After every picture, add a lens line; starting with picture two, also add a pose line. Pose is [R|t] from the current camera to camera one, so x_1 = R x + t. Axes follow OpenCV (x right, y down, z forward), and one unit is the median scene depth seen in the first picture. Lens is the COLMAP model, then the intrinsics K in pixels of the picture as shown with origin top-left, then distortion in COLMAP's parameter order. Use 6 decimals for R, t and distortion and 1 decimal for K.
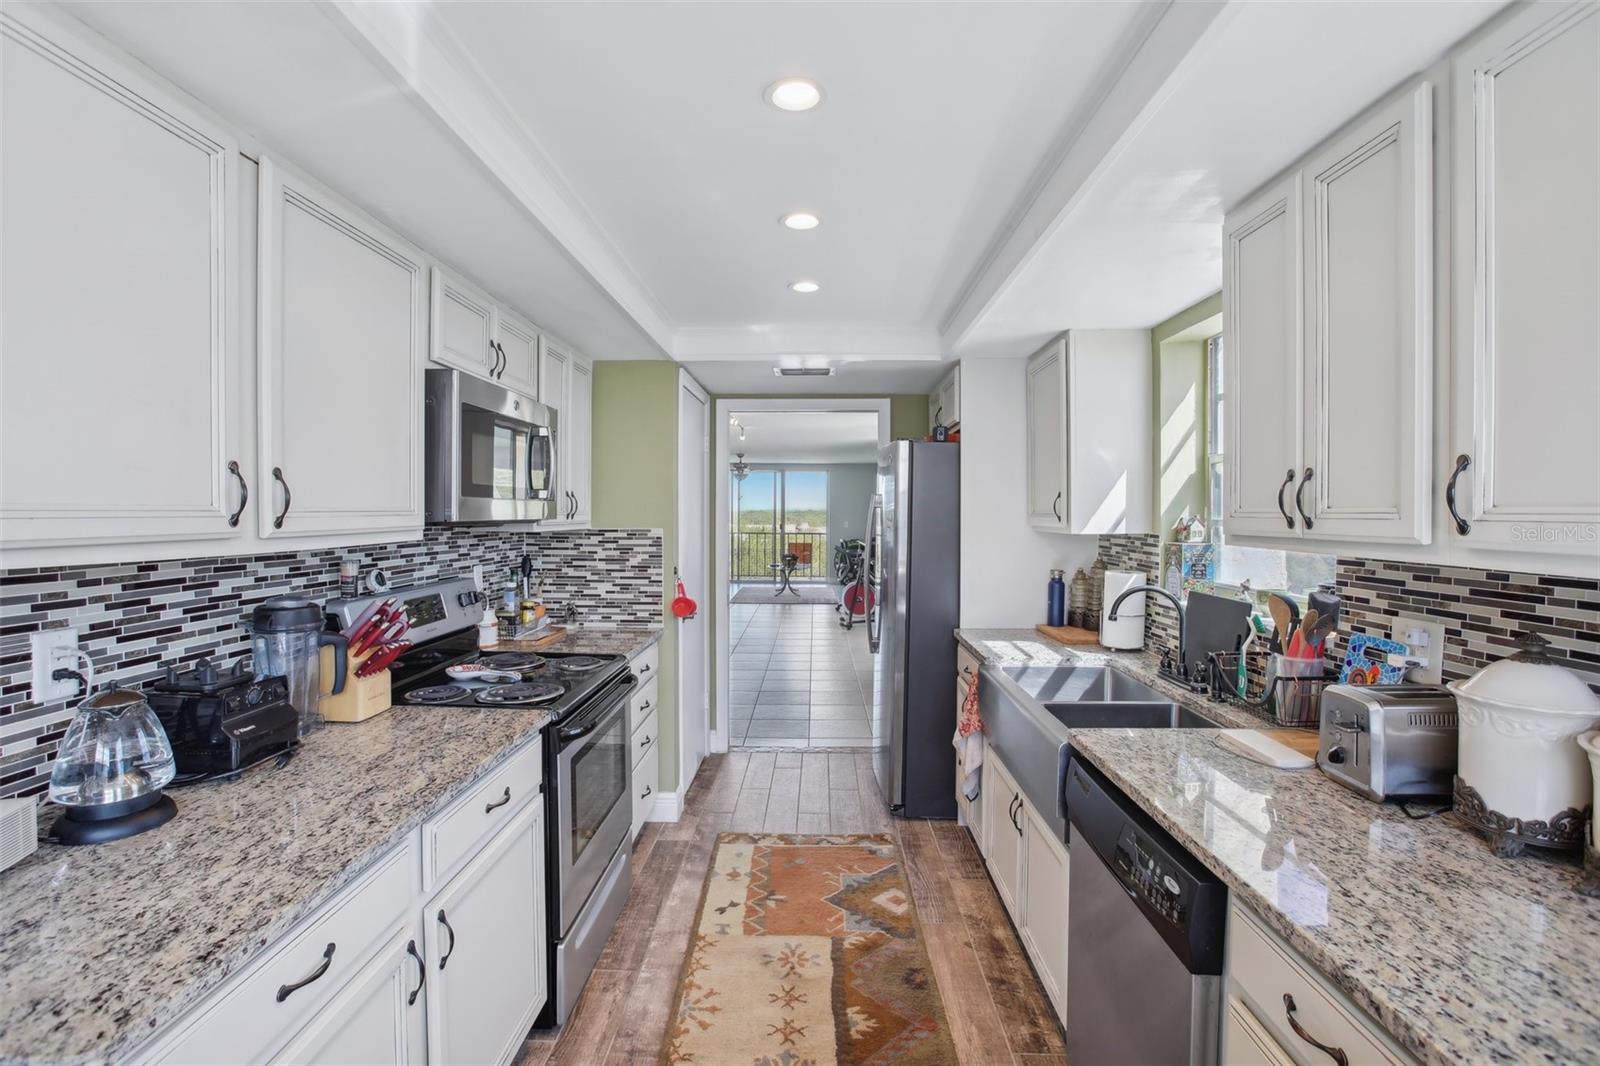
lens RADIAL K [[731.1, 0, 792.0], [0, 731.1, 531.7], [0, 0, 1]] dist [-0.053628, 0.025986]
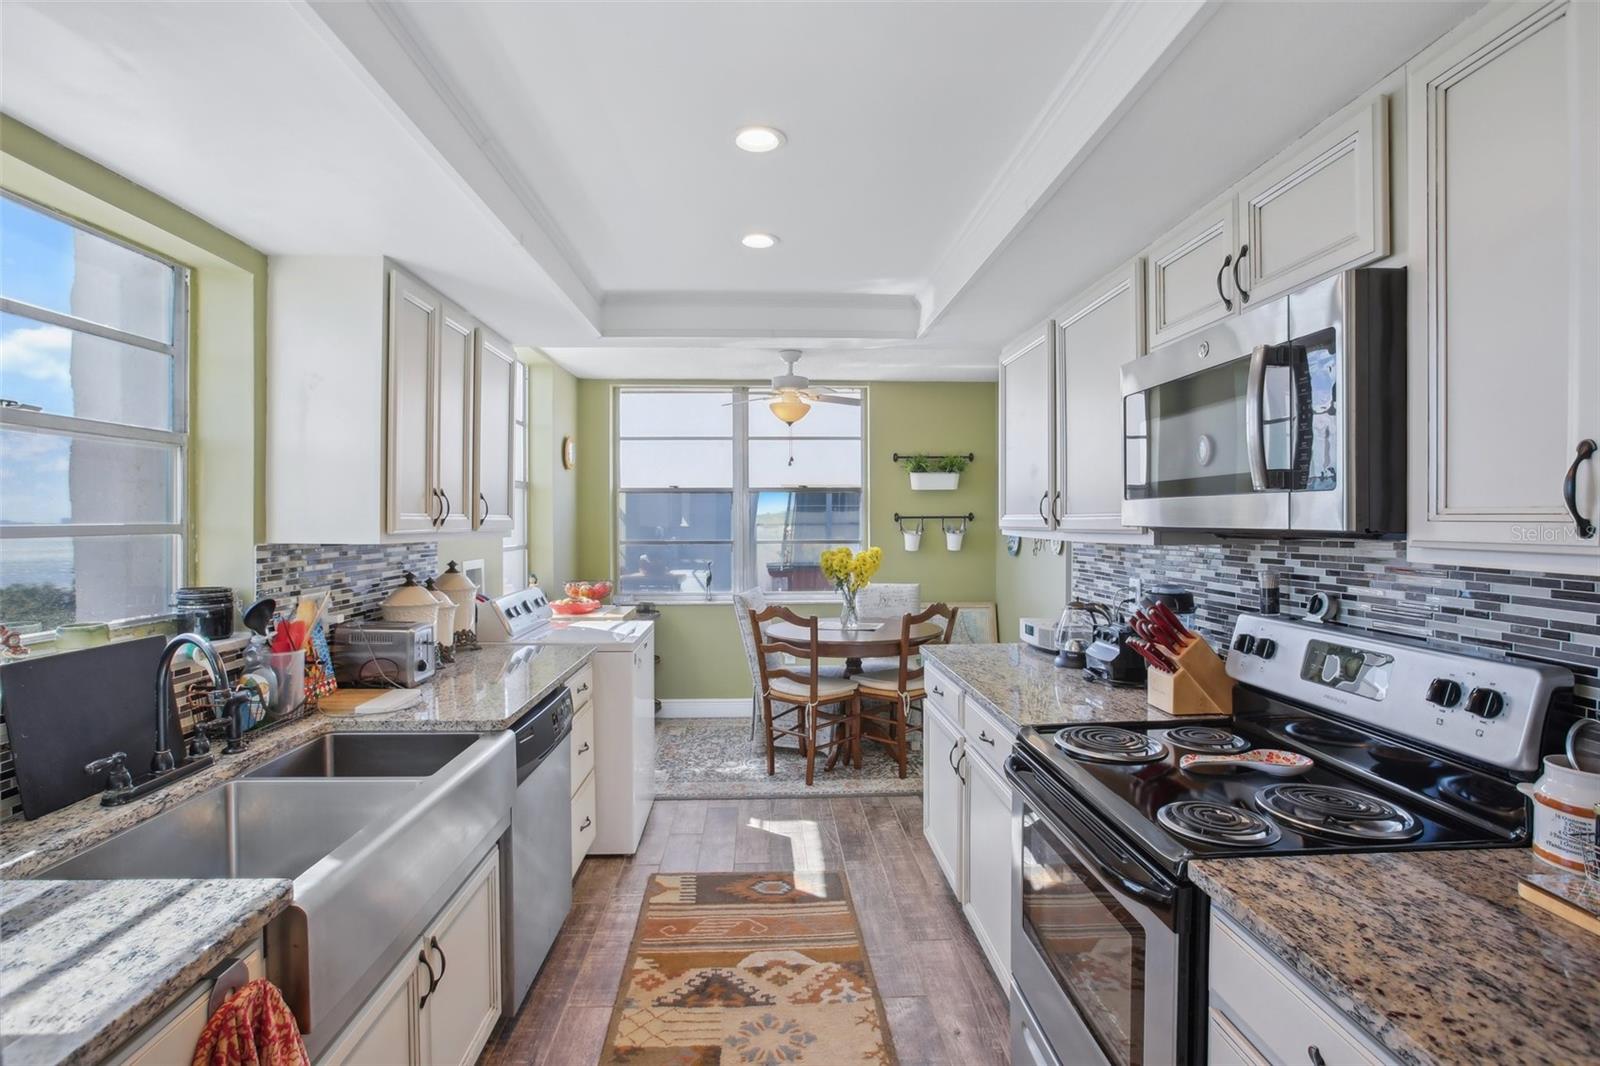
lens RADIAL K [[745.6, 0, 791.6], [0, 745.6, 516.8], [0, 0, 1]] dist [0.002422, 0.000019]
pose [[-0.996875, -0.001444, -0.078981, 0.048157], [-0.003341, 0.999709, 0.023888, -0.052167], [0.078924, 0.024077, -0.996590, 2.063560]]
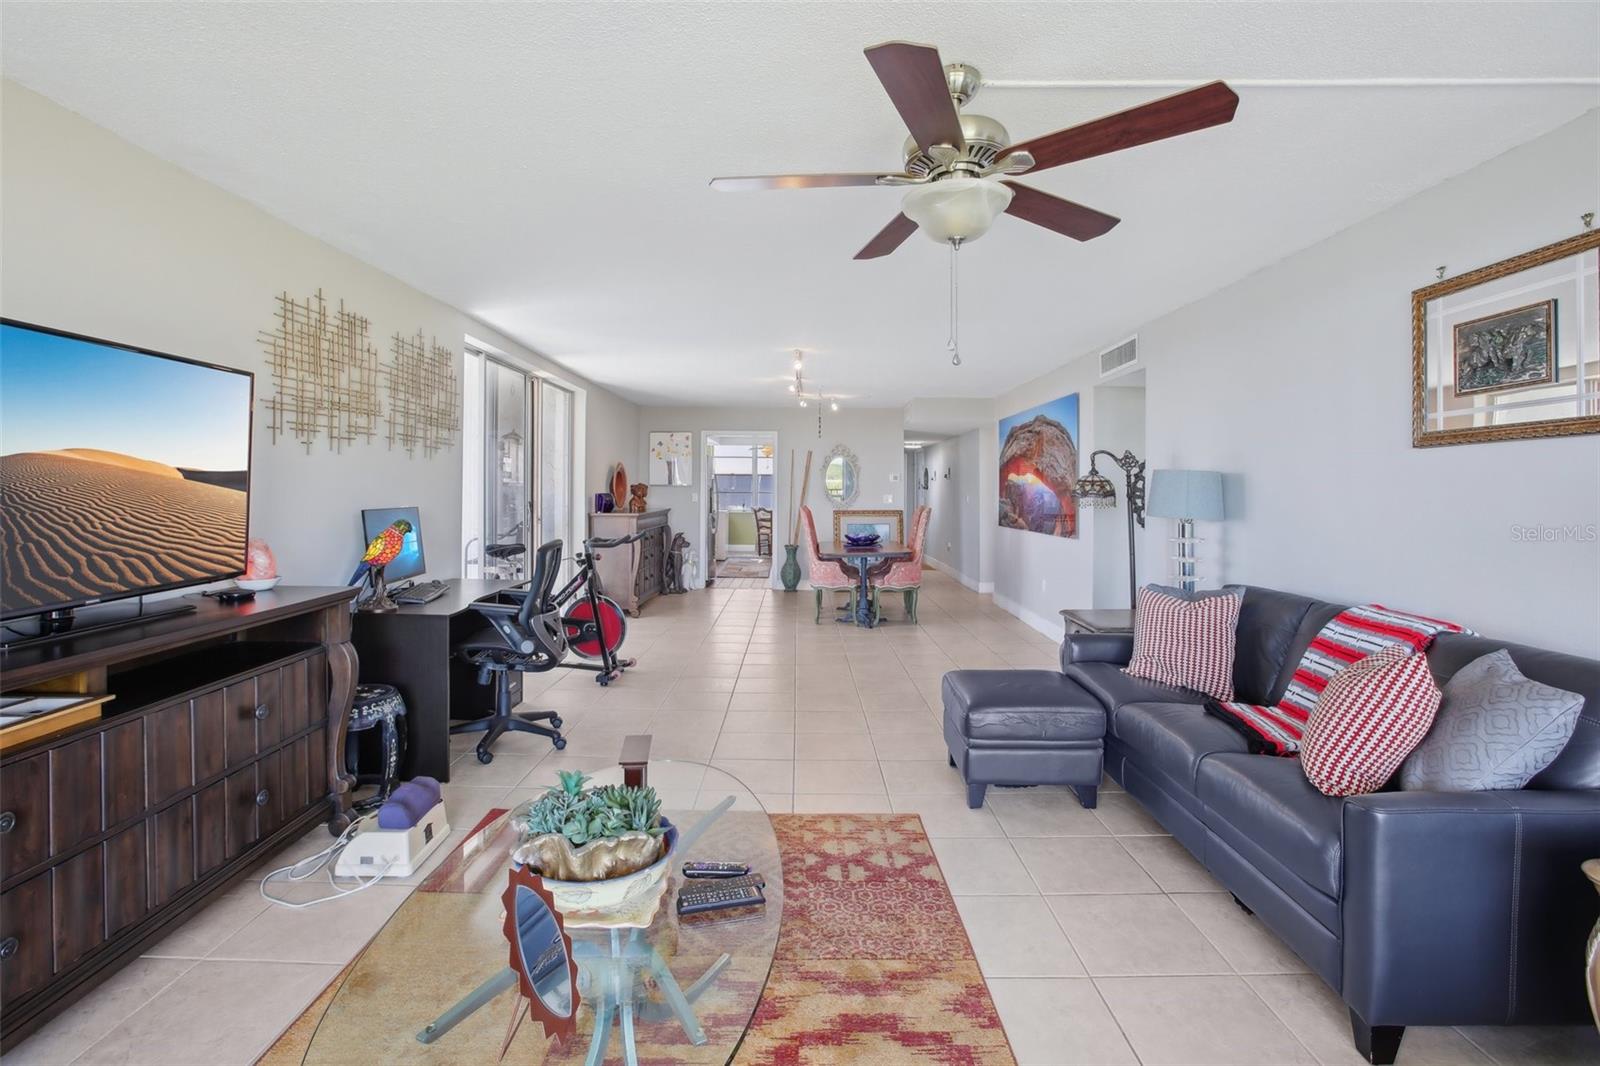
lens RADIAL K [[746.4, 0, 795.3], [0, 746.4, 492.3], [0, 0, 1]] dist [-0.000416, 0.001033]
pose [[-0.999568, -0.010184, -0.027563, -0.236073], [-0.011004, 0.999496, 0.029761, -0.148517], [0.027246, 0.030052, -0.999177, 8.051890]]
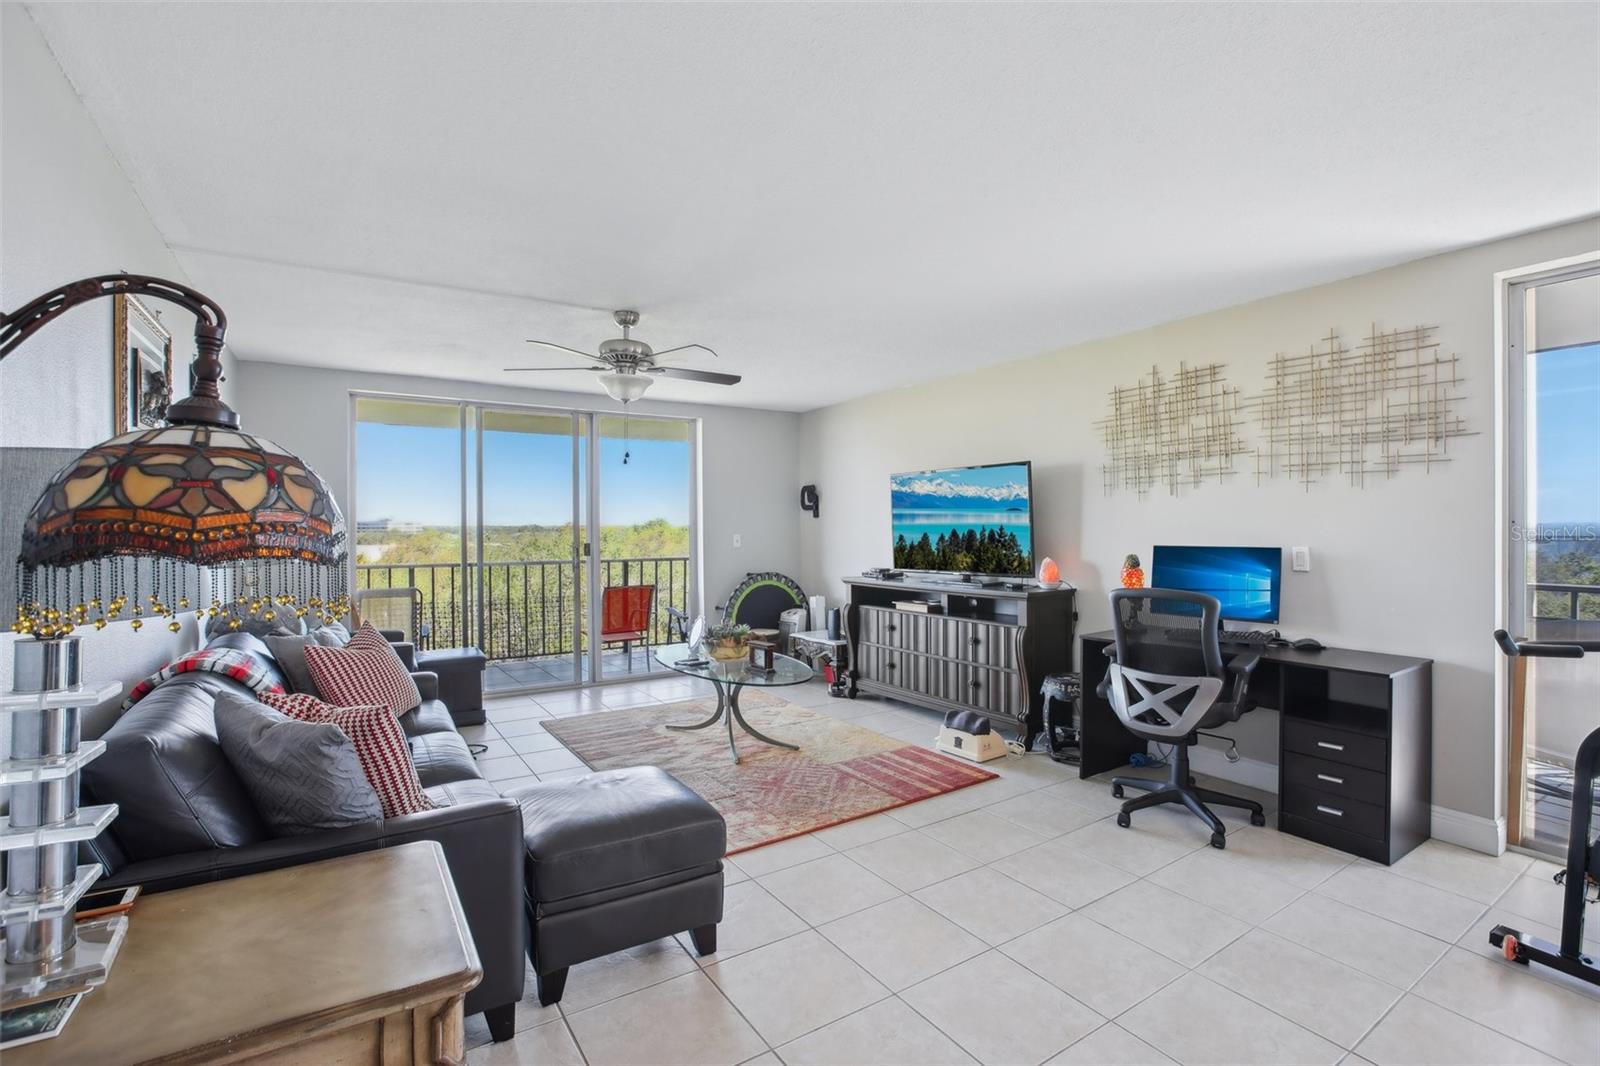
lens RADIAL K [[731.1, 0, 792.0], [0, 731.1, 531.7], [0, 0, 1]] dist [-0.053628, 0.025986]
pose [[0.821698, -0.010677, 0.569823, -1.313532], [0.023189, 0.999623, -0.014709, -0.067213], [-0.569451, 0.025300, 0.821636, 4.892833]]
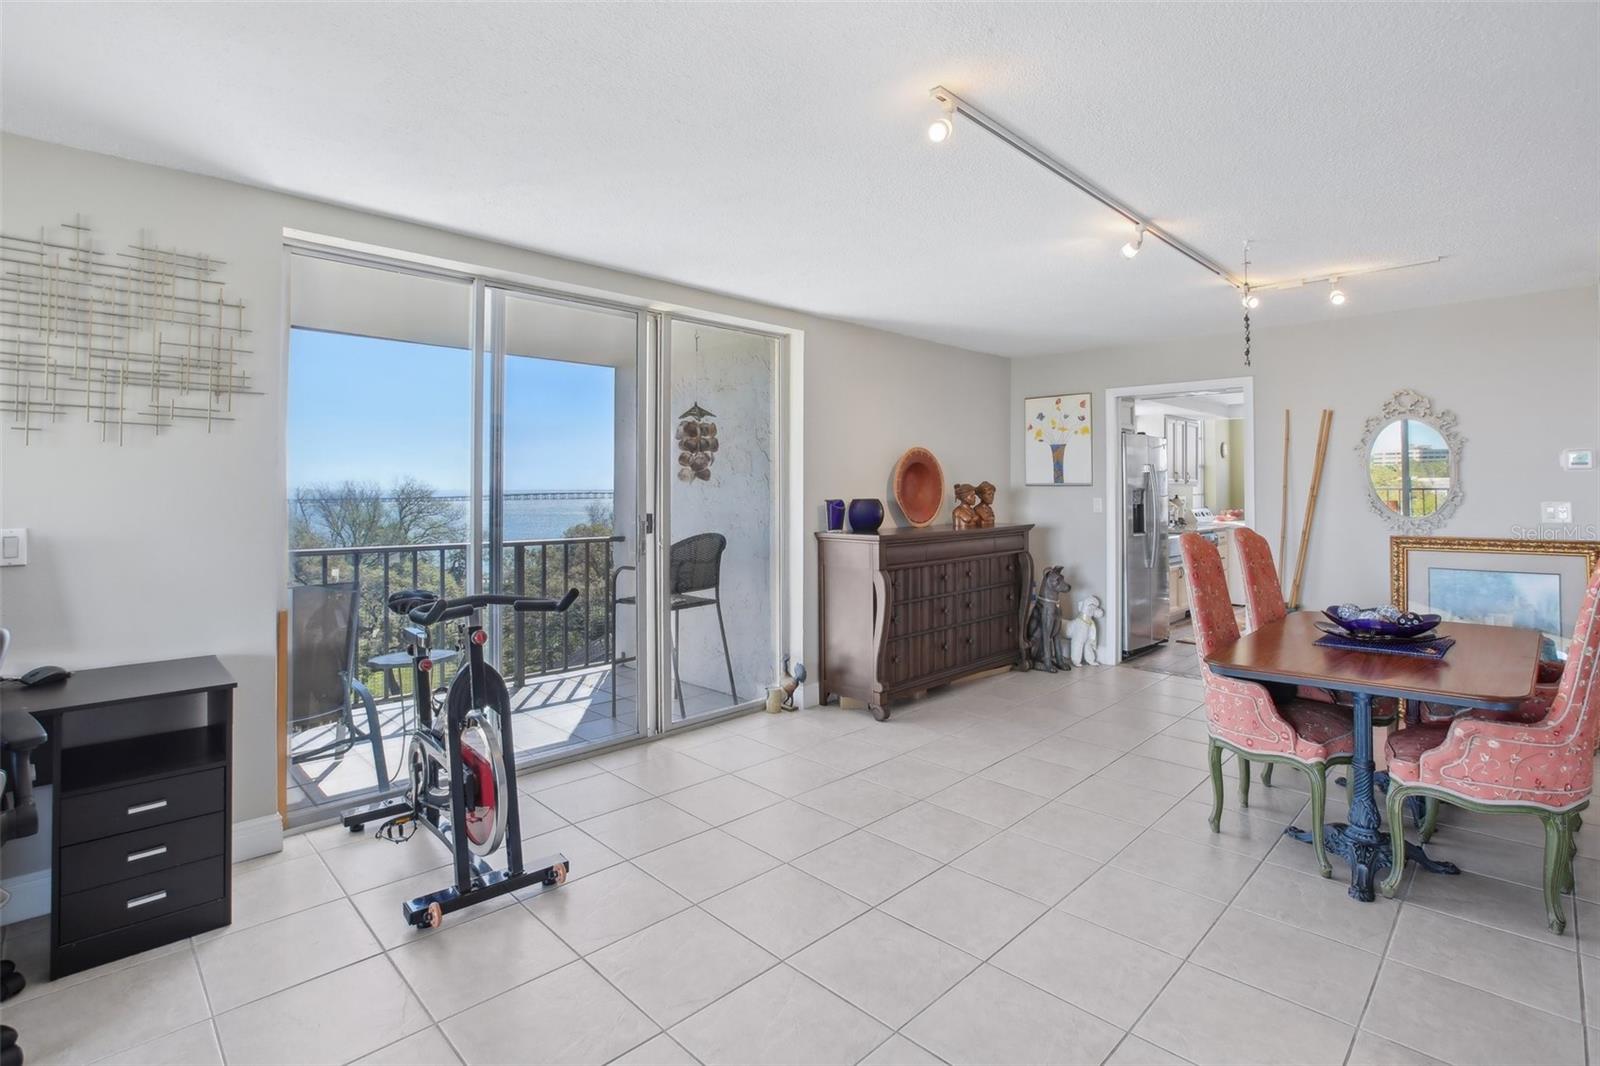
lens RADIAL K [[754.4, 0, 806.8], [0, 754.4, 473.0], [0, 0, 1]] dist [-0.028817, 0.000757]
pose [[-0.725859, 0.010585, 0.687762, -0.975385], [0.016035, 0.999870, 0.001535, -0.099086], [-0.687656, 0.012142, -0.725935, 5.666549]]
